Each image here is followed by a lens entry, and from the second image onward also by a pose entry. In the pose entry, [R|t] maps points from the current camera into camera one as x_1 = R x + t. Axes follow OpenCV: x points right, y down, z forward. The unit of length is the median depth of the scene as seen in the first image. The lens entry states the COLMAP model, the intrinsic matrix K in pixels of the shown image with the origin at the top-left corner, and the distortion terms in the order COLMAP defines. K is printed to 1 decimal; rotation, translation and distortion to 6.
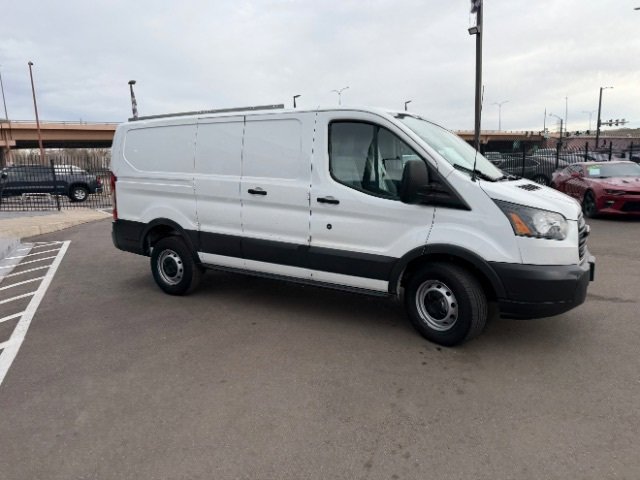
lens RADIAL K [[456.9, 0, 319.2], [0, 456.9, 237.6], [0, 0, 1]] dist [0.031282, -0.039996]
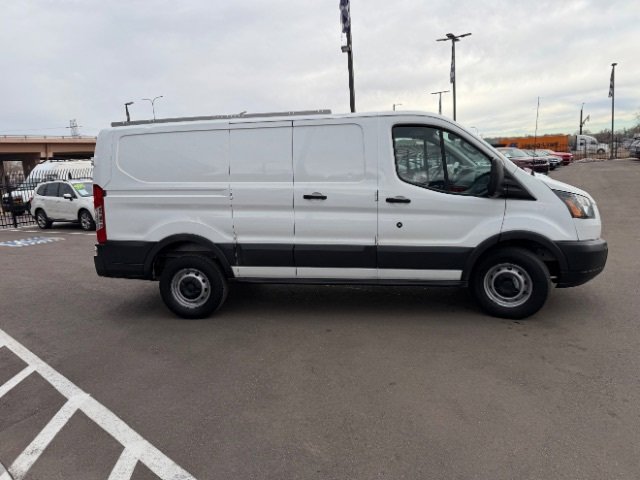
lens RADIAL K [[460.3, 0, 317.1], [0, 460.3, 227.9], [0, 0, 1]] dist [0.034589, -0.041627]
pose [[0.924311, -0.075629, 0.374072, -0.538026], [0.092189, 0.995388, -0.026548, -0.006874], [-0.370339, 0.059024, 0.927020, 0.086026]]
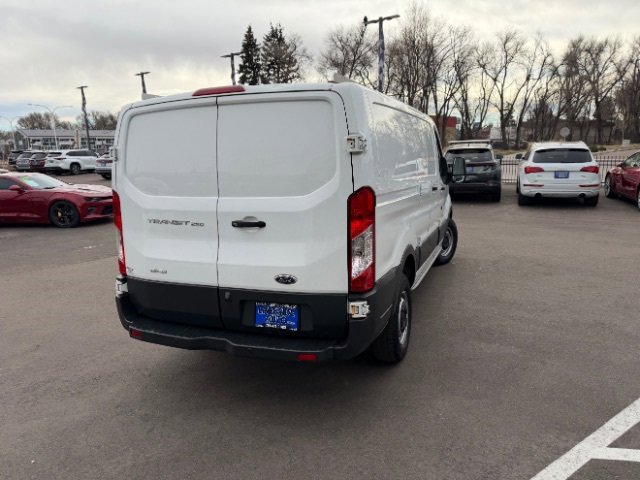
lens RADIAL K [[456.9, 0, 319.2], [0, 456.9, 237.6], [0, 0, 1]] dist [0.031282, -0.039996]
pose [[-0.163039, -0.156396, 0.974145, -1.200466], [0.197884, 0.962109, 0.187583, -0.255140], [-0.966571, 0.223352, -0.125913, 1.494256]]
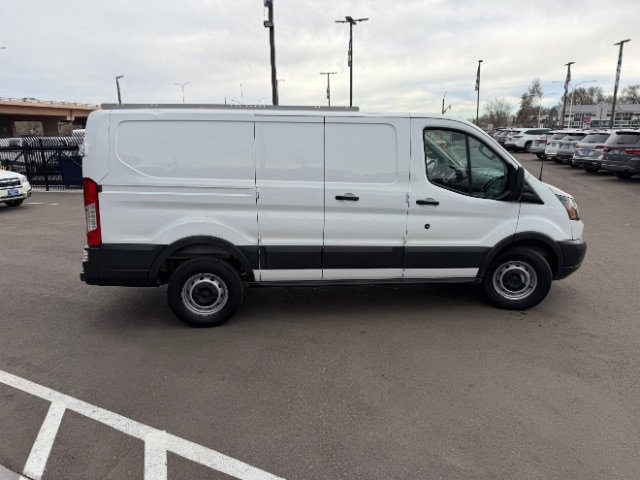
lens RADIAL K [[456.9, 0, 319.2], [0, 456.9, 237.6], [0, 0, 1]] dist [0.031282, -0.039996]
pose [[0.788043, -0.115536, 0.604681, -0.818835], [0.089510, 0.993297, 0.073135, -0.097845], [-0.609078, -0.003509, 0.793103, 0.289737]]
